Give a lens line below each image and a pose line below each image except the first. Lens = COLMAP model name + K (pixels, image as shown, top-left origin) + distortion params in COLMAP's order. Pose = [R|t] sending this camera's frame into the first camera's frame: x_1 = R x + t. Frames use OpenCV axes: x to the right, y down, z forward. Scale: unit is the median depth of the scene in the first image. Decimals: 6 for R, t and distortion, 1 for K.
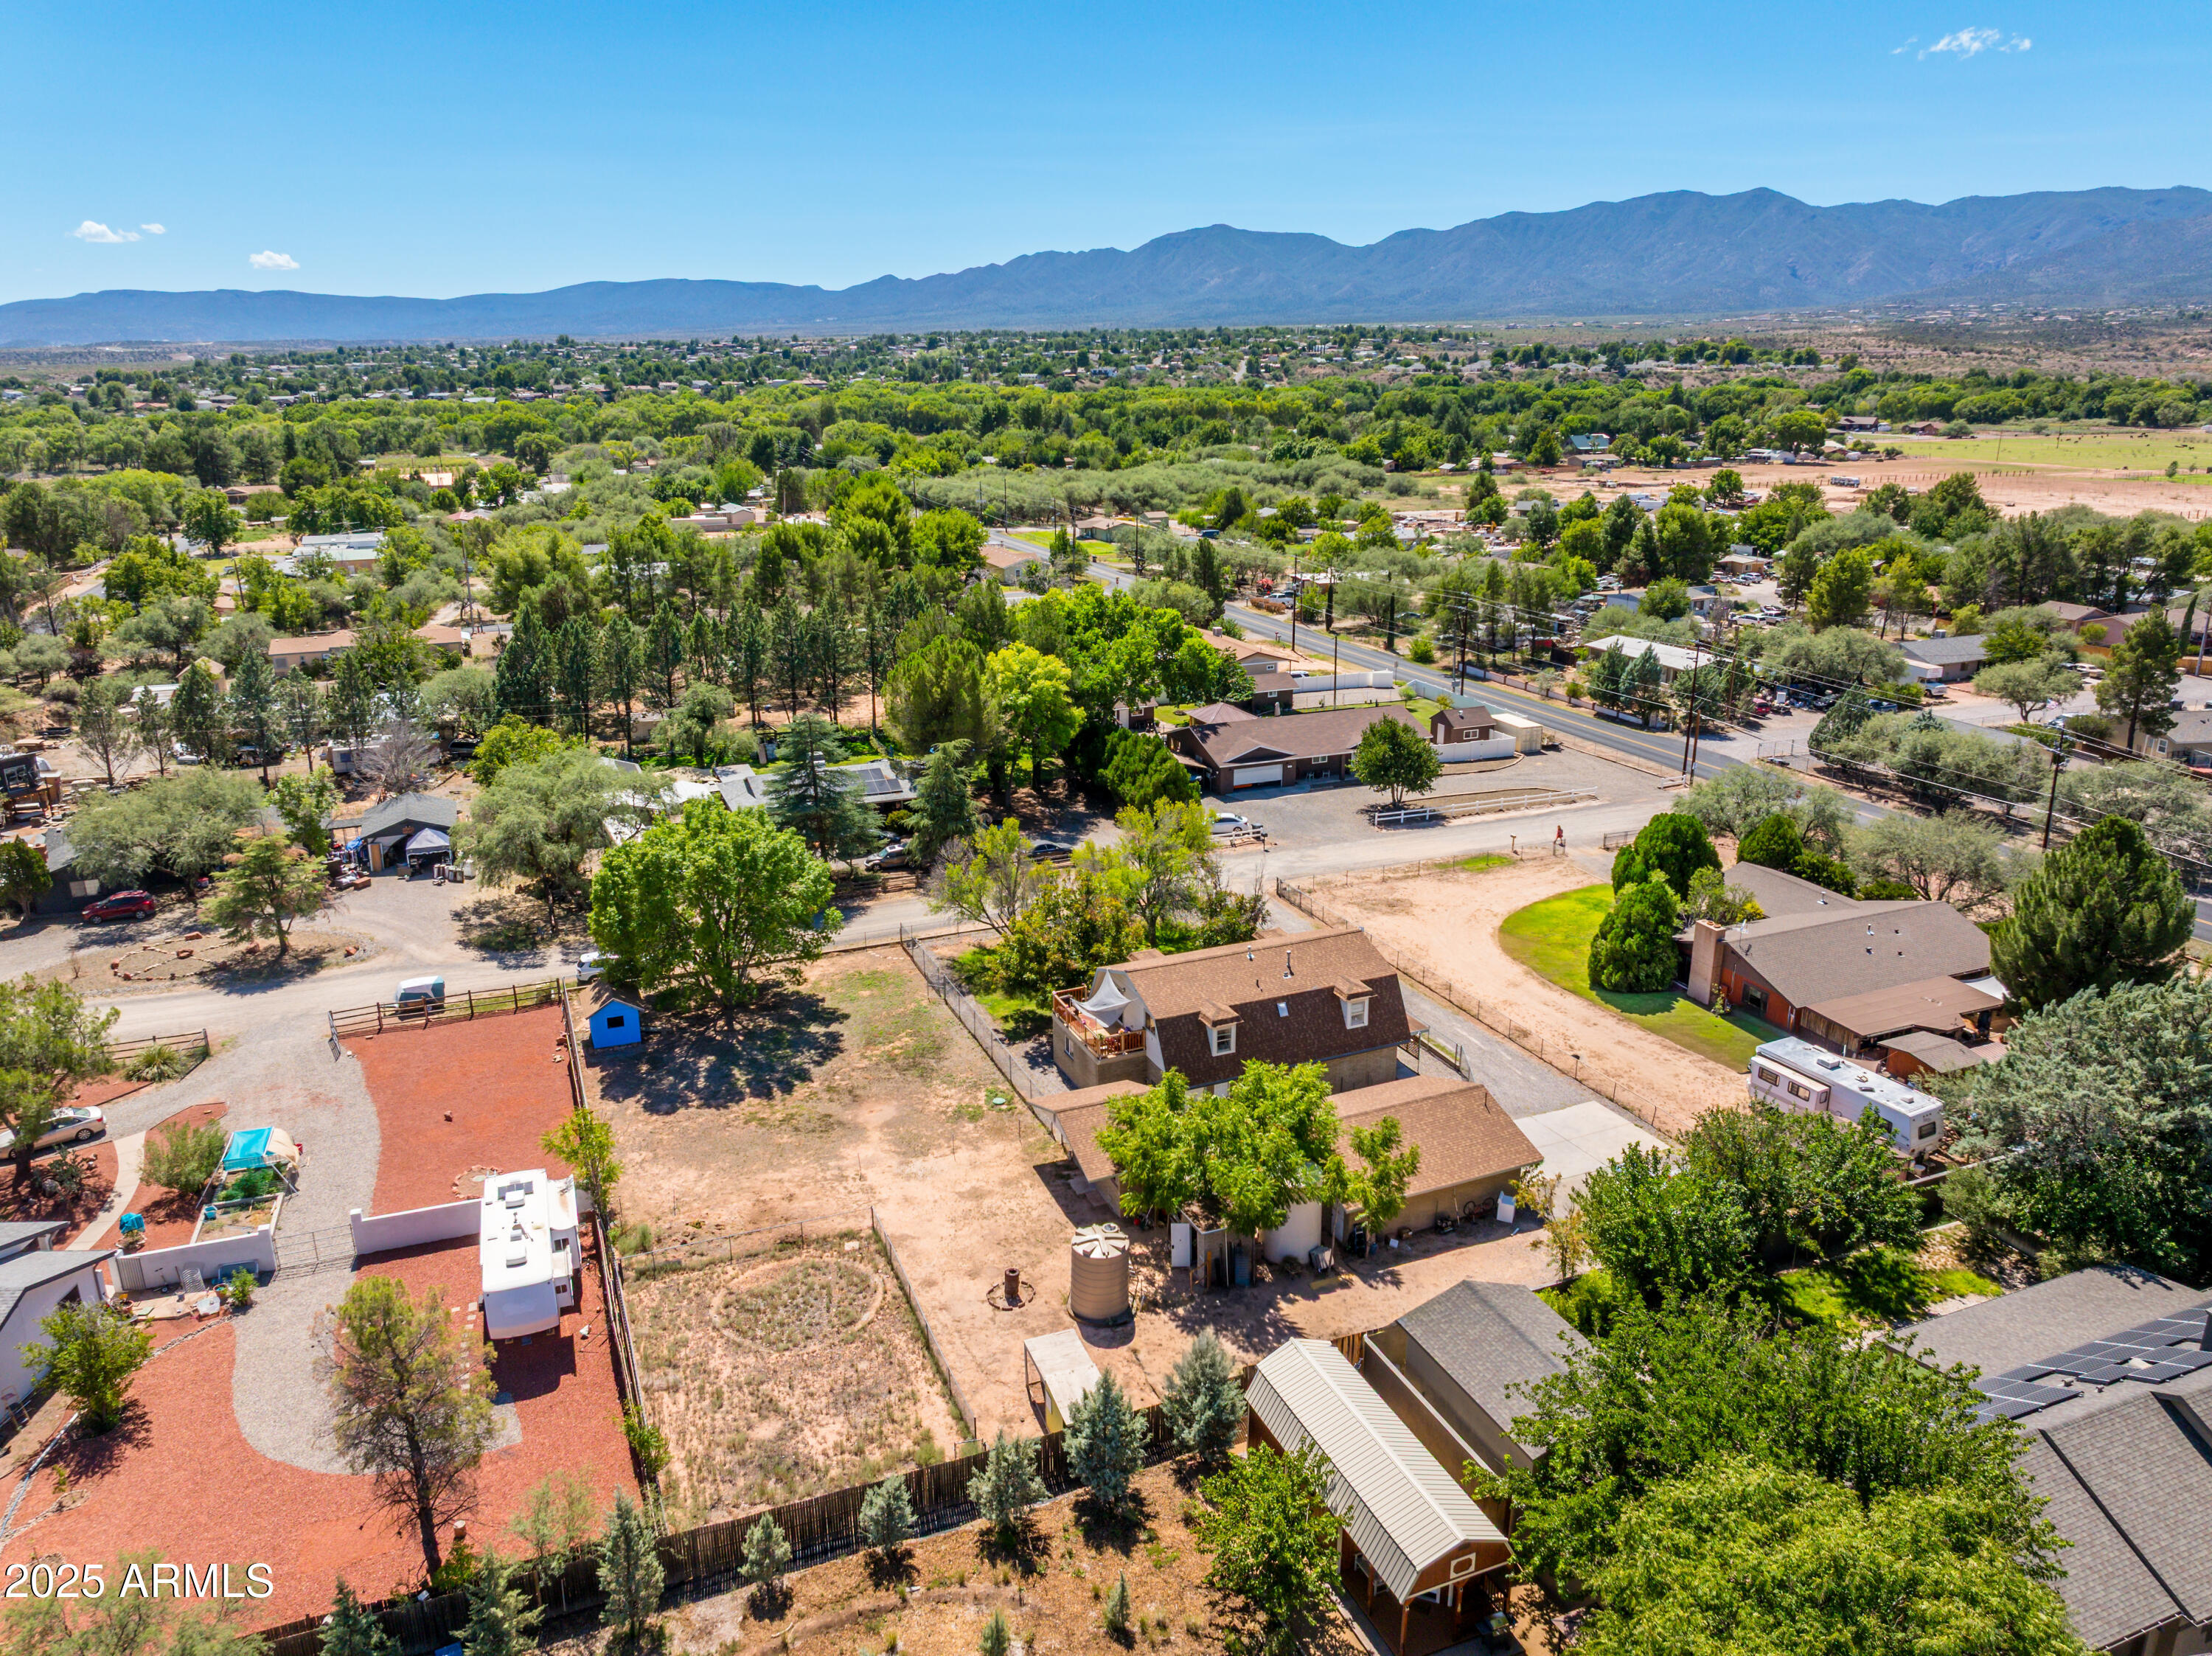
lens RADIAL K [[1545.2, 0, 1106.0], [0, 1545.2, 828.0], [0, 0, 1]] dist [-0.040518, 0.027661]
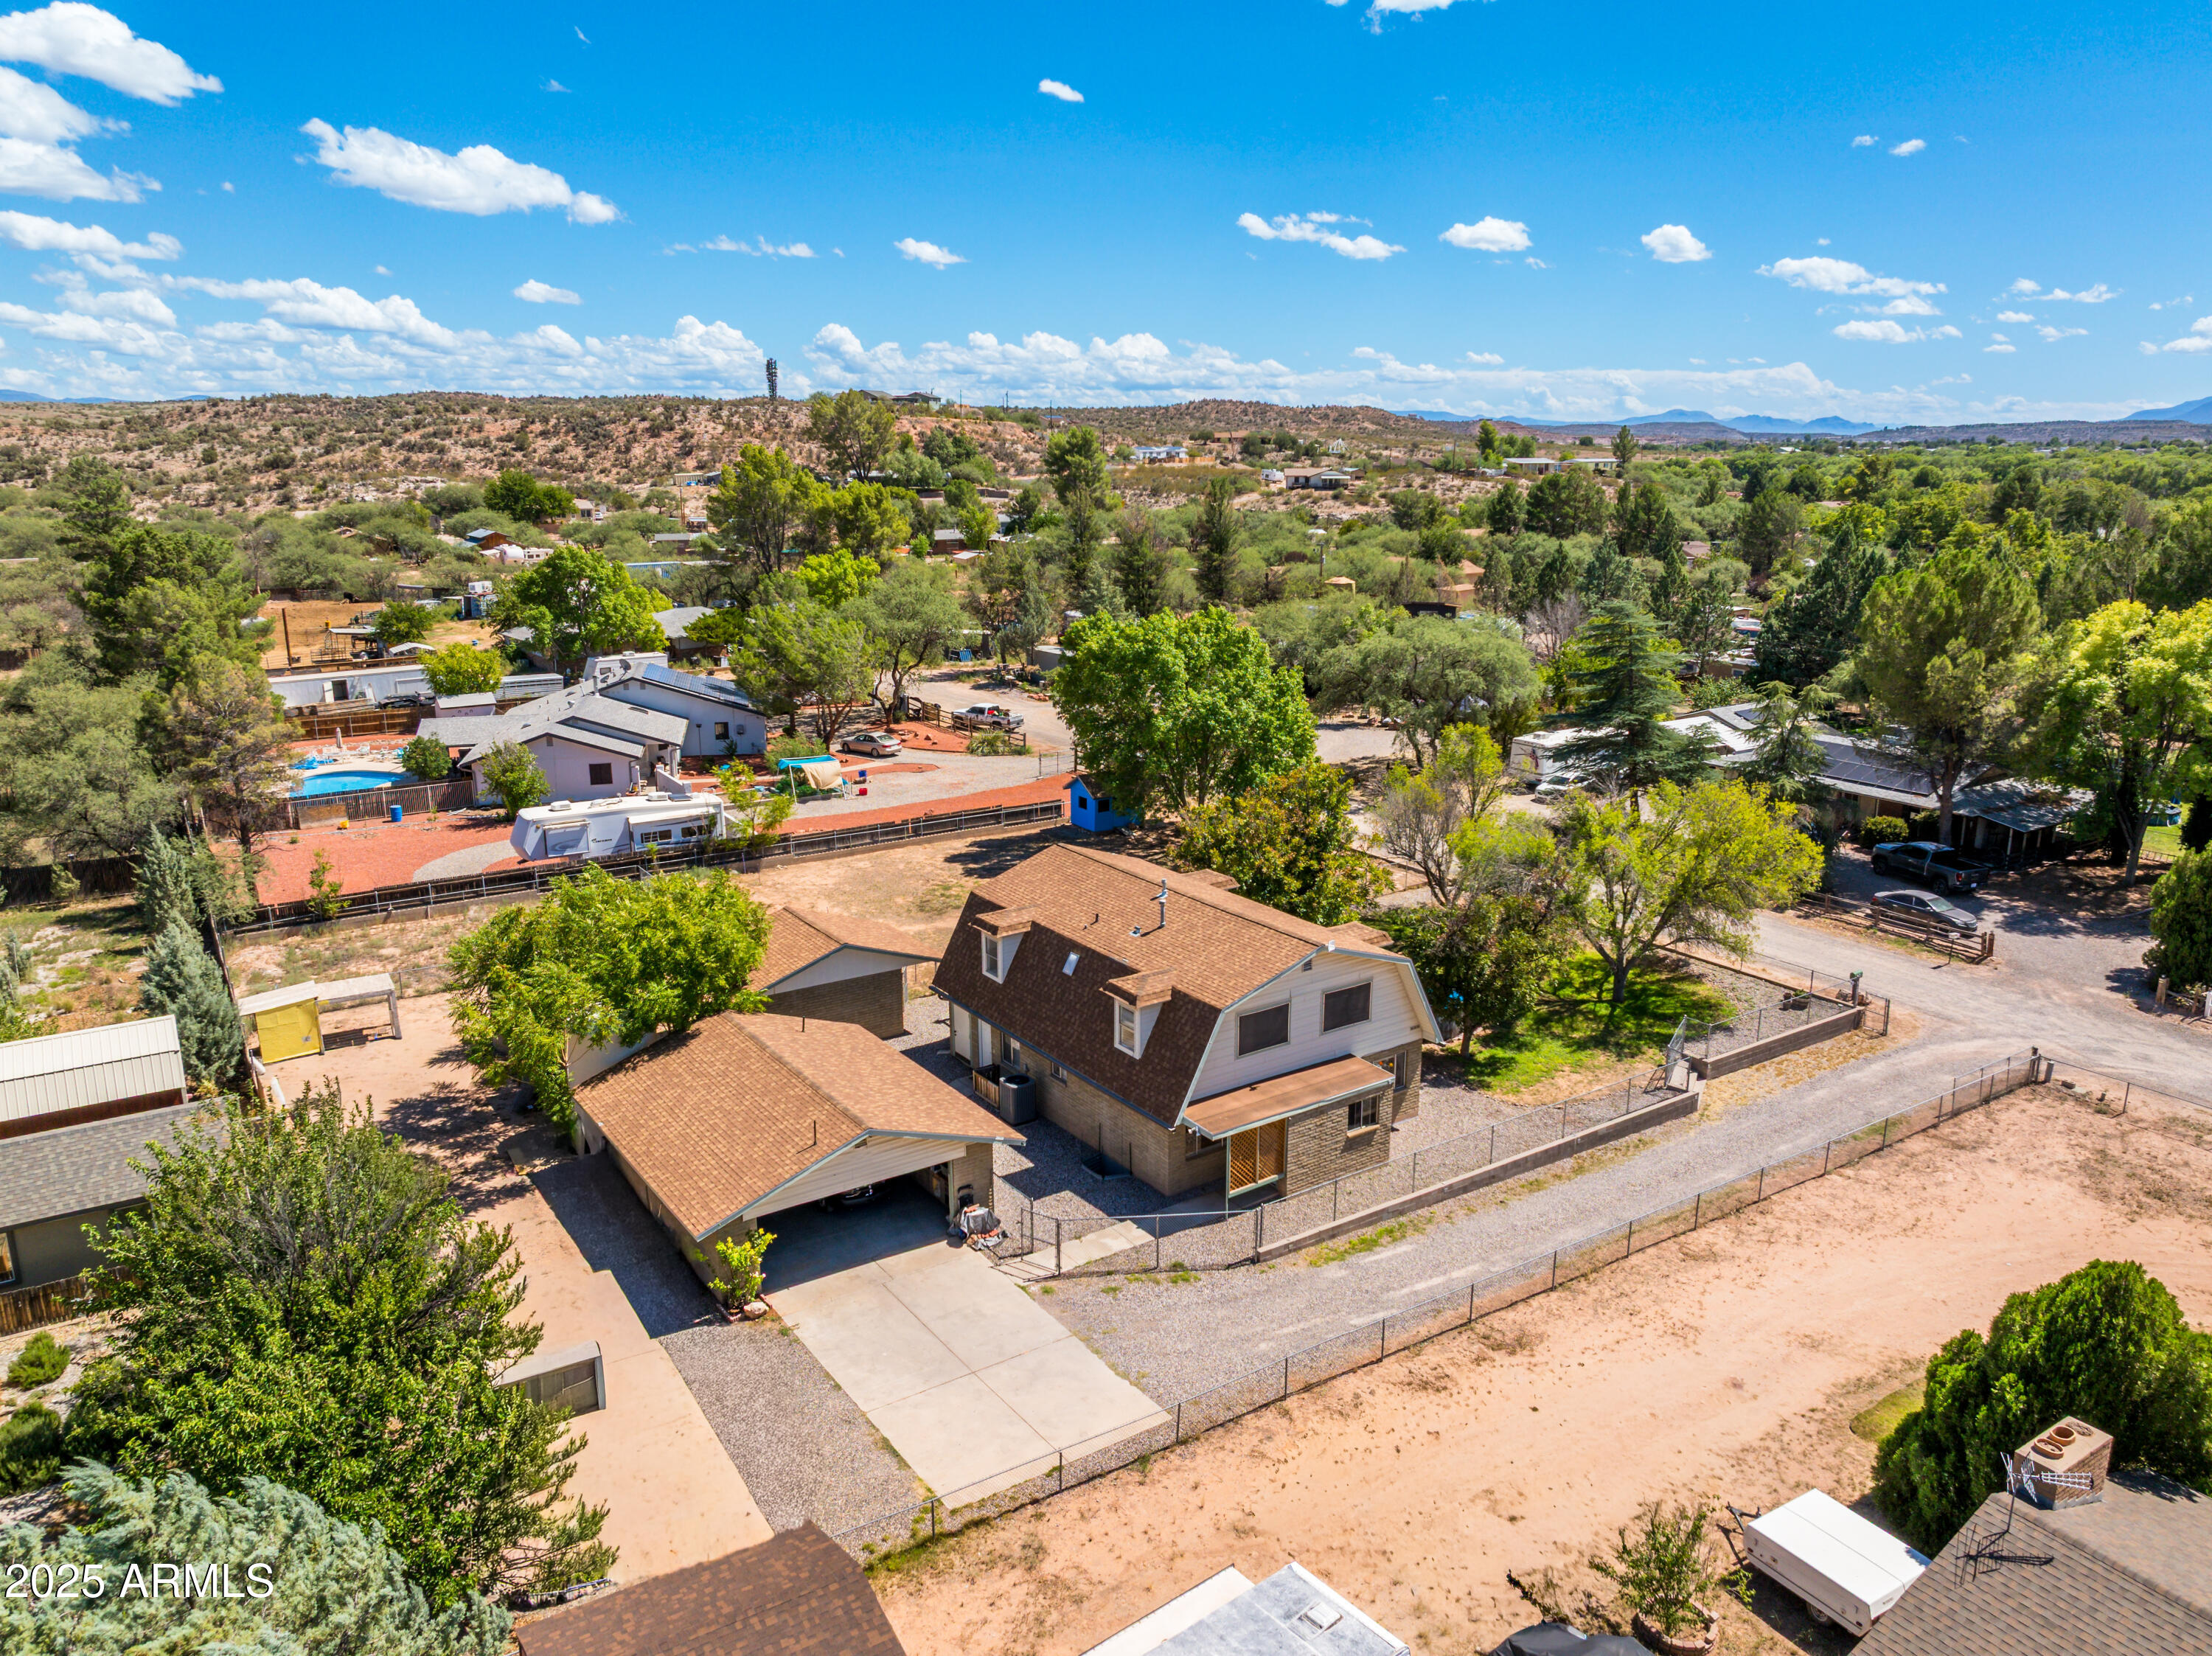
lens RADIAL K [[1545.2, 0, 1106.0], [0, 1545.2, 828.0], [0, 0, 1]] dist [-0.040518, 0.027661]
pose [[0.184759, 0.247114, -0.951209, 0.341011], [-0.285595, 0.939604, 0.188626, -0.027255], [0.940372, 0.236810, 0.244175, 0.416625]]
